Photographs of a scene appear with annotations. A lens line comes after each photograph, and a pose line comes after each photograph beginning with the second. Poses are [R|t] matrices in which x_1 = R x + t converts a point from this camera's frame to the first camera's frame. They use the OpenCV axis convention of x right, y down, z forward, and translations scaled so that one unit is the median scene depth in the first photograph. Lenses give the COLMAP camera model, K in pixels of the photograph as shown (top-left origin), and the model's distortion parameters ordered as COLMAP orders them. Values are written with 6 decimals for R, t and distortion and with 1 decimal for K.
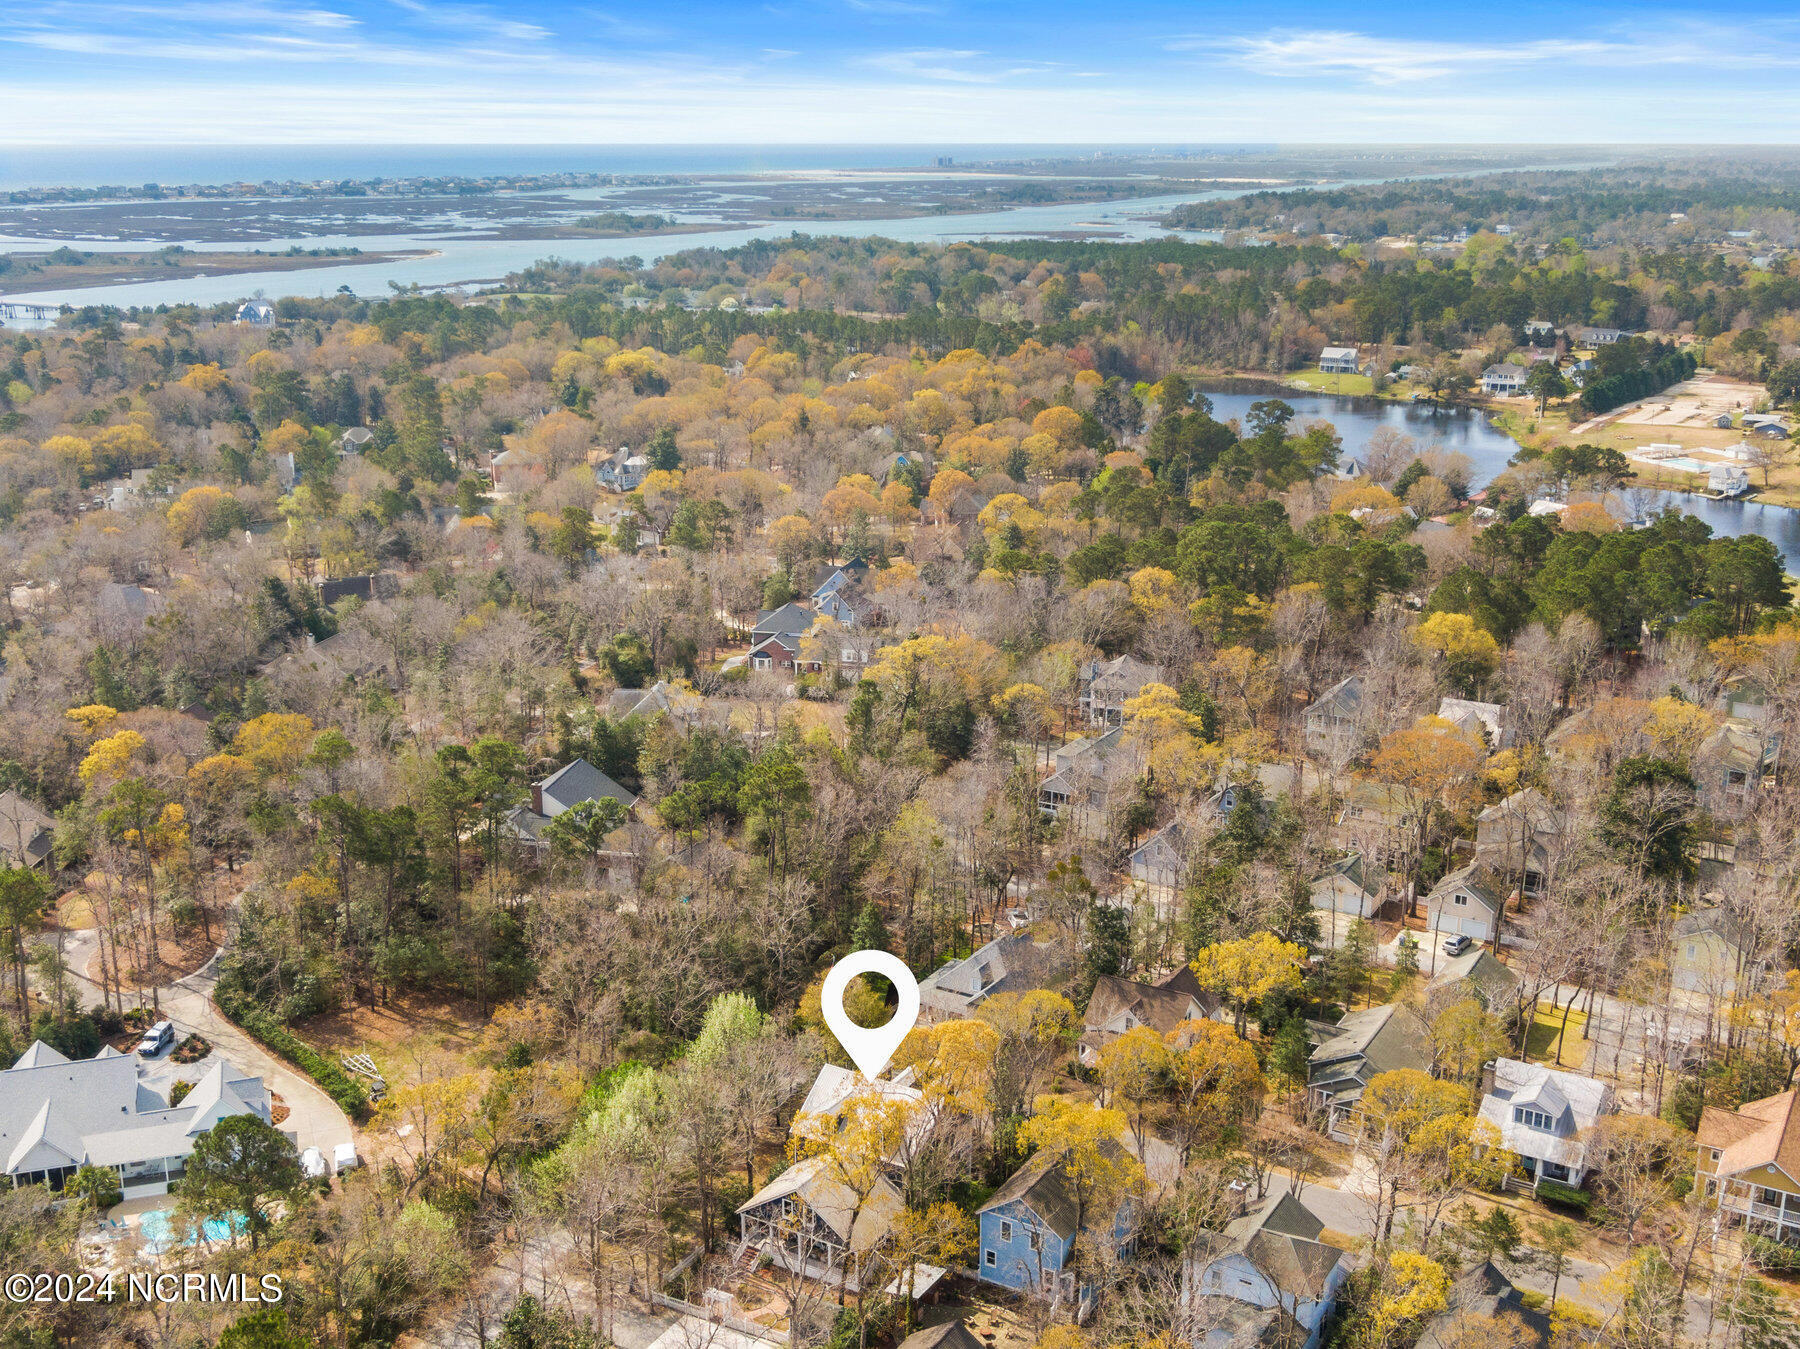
lens RADIAL K [[1984.4, 0, 900.0], [0, 1984.4, 674.5], [0, 0, 1]] dist [0.005208, -0.001435]
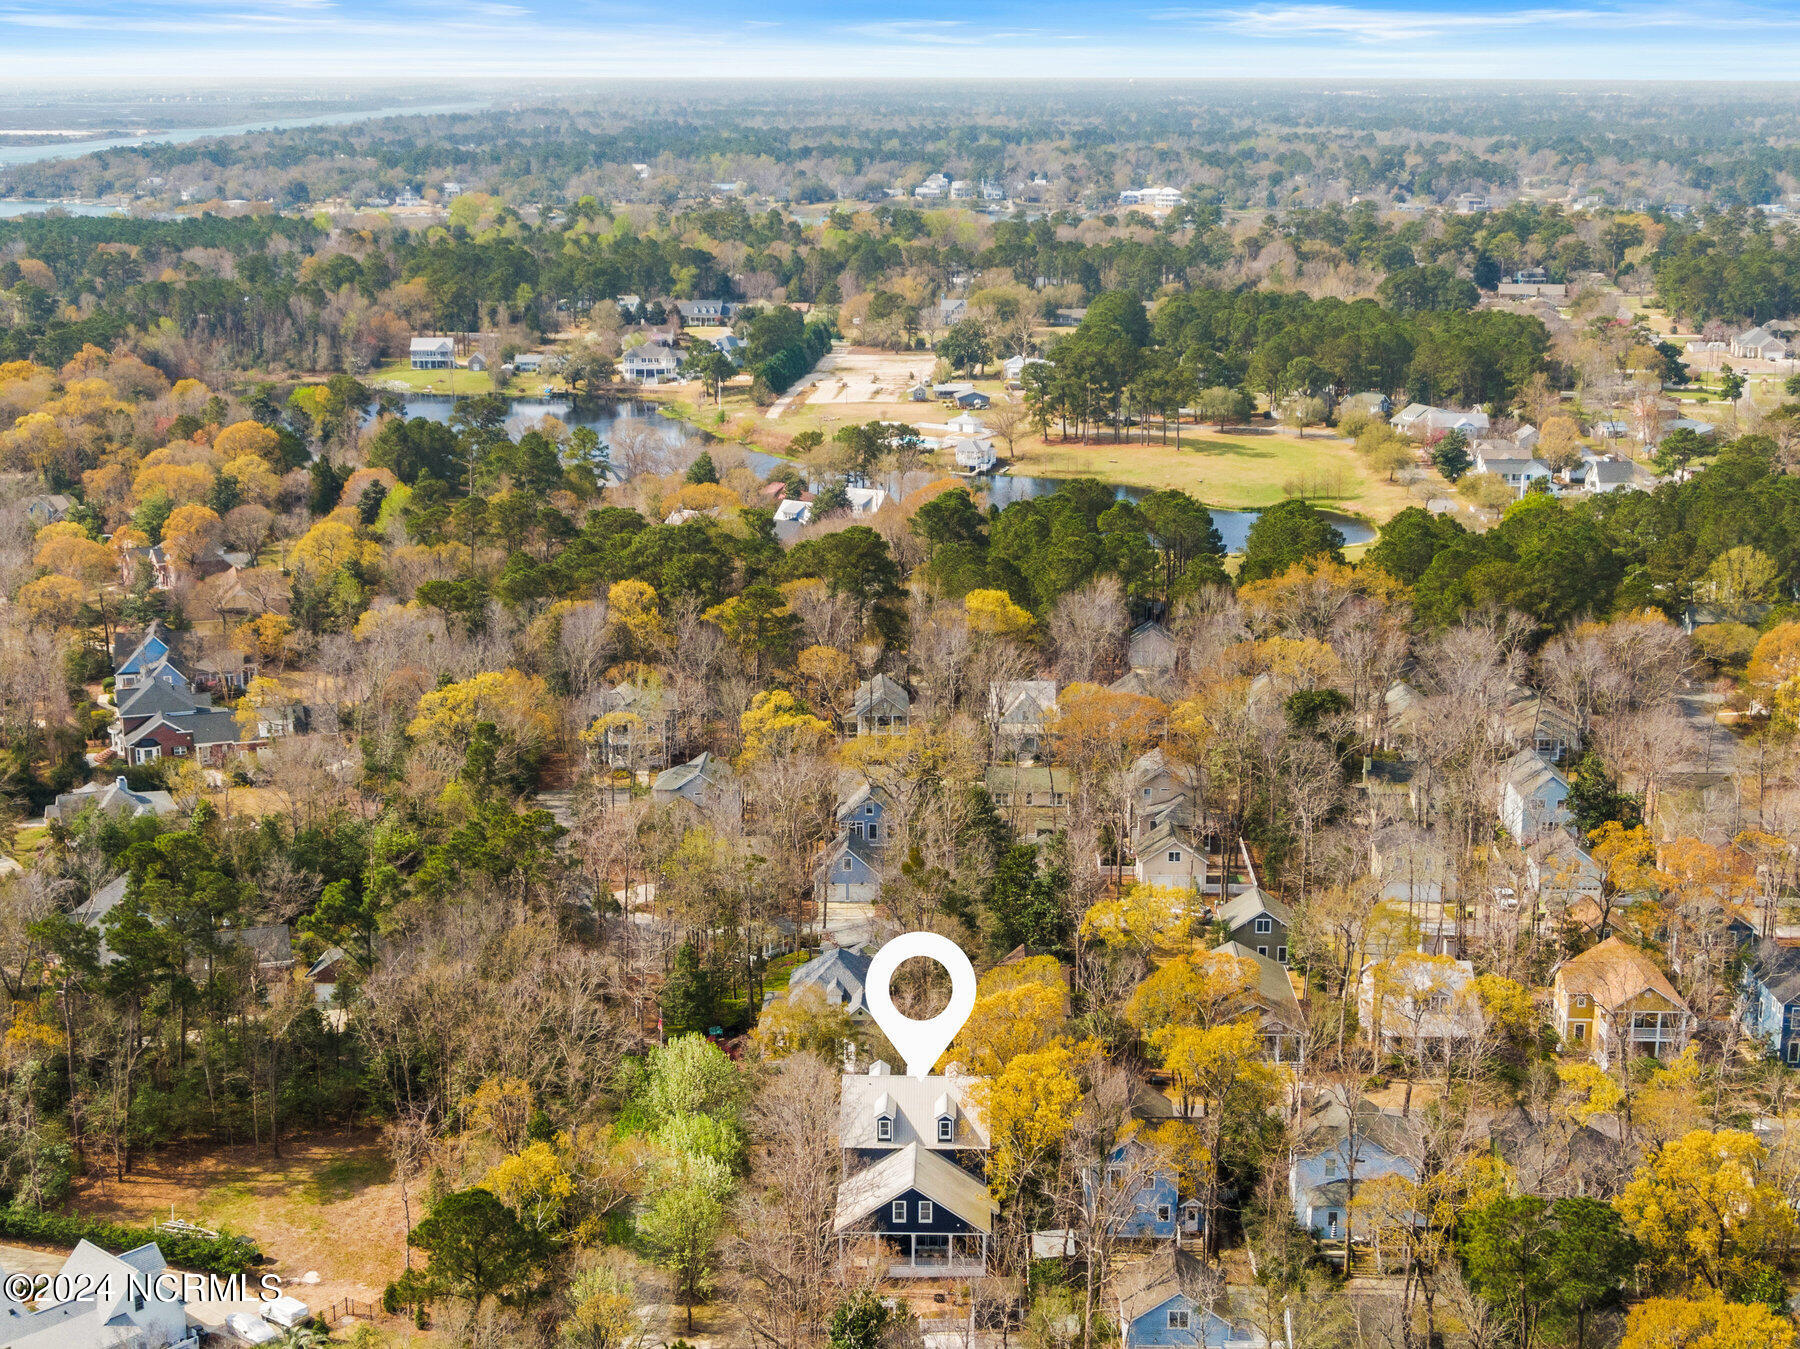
lens RADIAL K [[2644.0, 0, 900.0], [0, 2644.0, 674.5], [0, 0, 1]] dist [0.033011, -0.060448]
pose [[0.879878, -0.112273, 0.461746, -0.131665], [0.131083, 0.991333, -0.008744, 0.005200], [-0.456762, 0.068221, 0.886969, -0.030085]]
